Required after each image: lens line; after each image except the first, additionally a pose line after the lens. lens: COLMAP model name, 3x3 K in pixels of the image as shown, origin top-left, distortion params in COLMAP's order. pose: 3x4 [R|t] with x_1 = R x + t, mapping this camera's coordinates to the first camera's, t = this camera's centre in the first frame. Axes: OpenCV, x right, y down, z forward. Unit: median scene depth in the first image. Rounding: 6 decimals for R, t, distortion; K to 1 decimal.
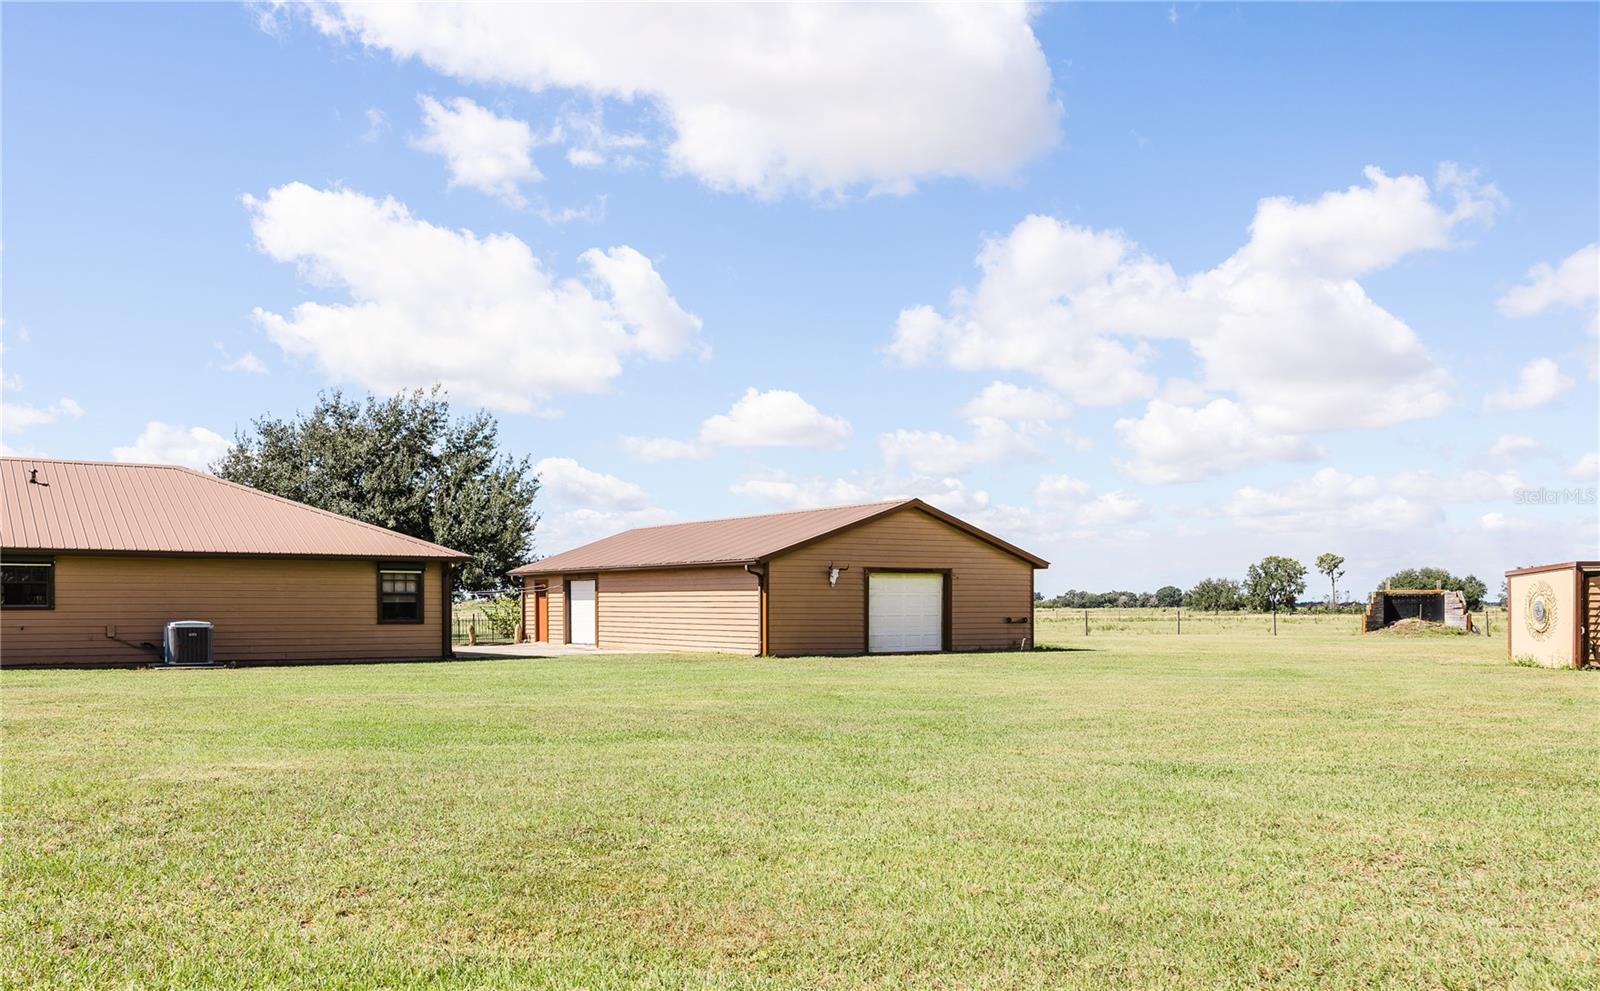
lens RADIAL K [[1443.5, 0, 793.8], [0, 1443.5, 487.3], [0, 0, 1]] dist [-0.015335, 0.019819]
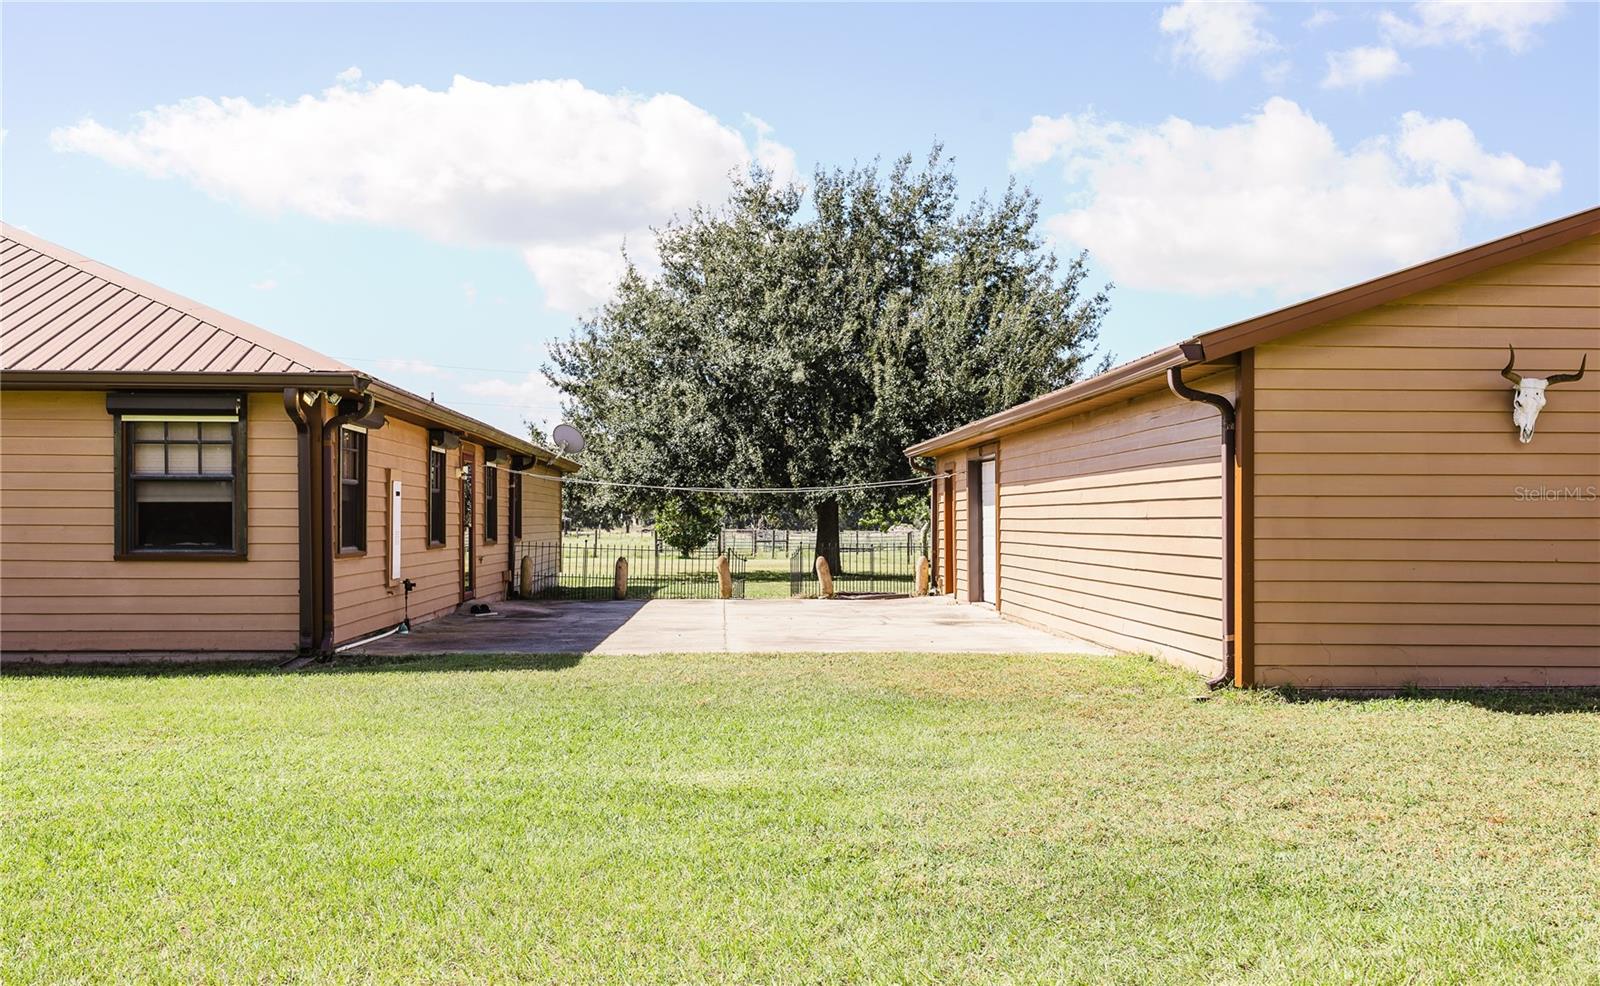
lens RADIAL K [[1621.4, 0, 795.0], [0, 1621.4, 499.1], [0, 0, 1]] dist [0.043239, 0.000000]
pose [[0.860643, -0.005943, -0.509174, 0.095685], [0.039137, 0.997746, 0.054507, 0.082455], [0.507703, -0.066838, 0.858936, 0.954725]]
